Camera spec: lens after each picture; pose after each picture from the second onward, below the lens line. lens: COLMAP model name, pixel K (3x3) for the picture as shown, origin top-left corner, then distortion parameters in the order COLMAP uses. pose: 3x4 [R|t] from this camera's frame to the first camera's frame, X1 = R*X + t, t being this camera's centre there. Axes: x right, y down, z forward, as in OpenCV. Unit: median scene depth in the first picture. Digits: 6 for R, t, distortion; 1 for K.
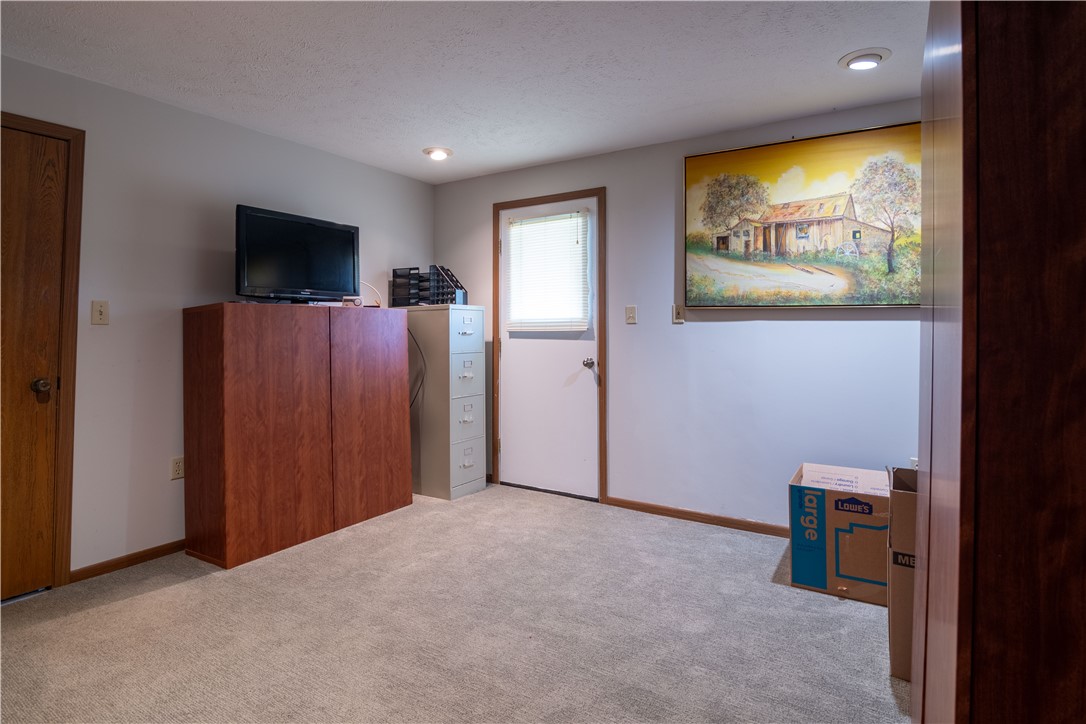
lens RADIAL K [[532.8, 0, 545.3], [0, 532.8, 309.9], [0, 0, 1]] dist [-0.001771, -0.000134]
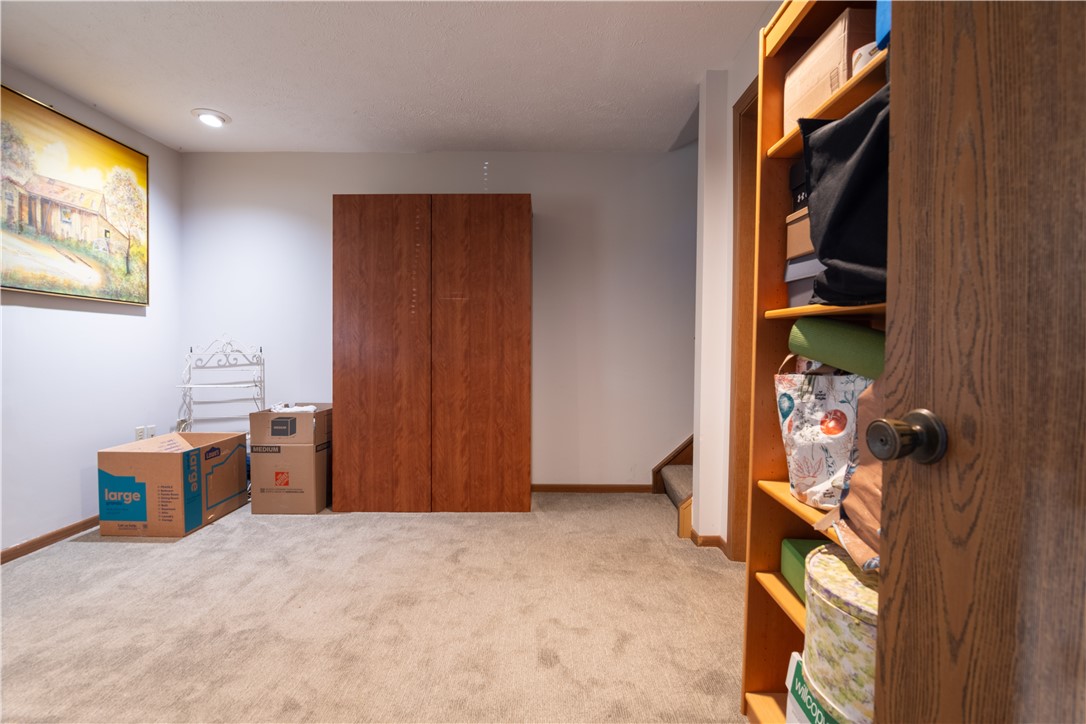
lens RADIAL K [[537.9, 0, 543.0], [0, 537.9, 362.0], [0, 0, 1]] dist [-0.035230, 0.000167]
pose [[-0.509489, -0.025535, 0.860098, -0.783817], [-0.033164, 0.999400, 0.010026, 0.078281], [-0.859838, -0.023416, -0.510030, 0.771667]]
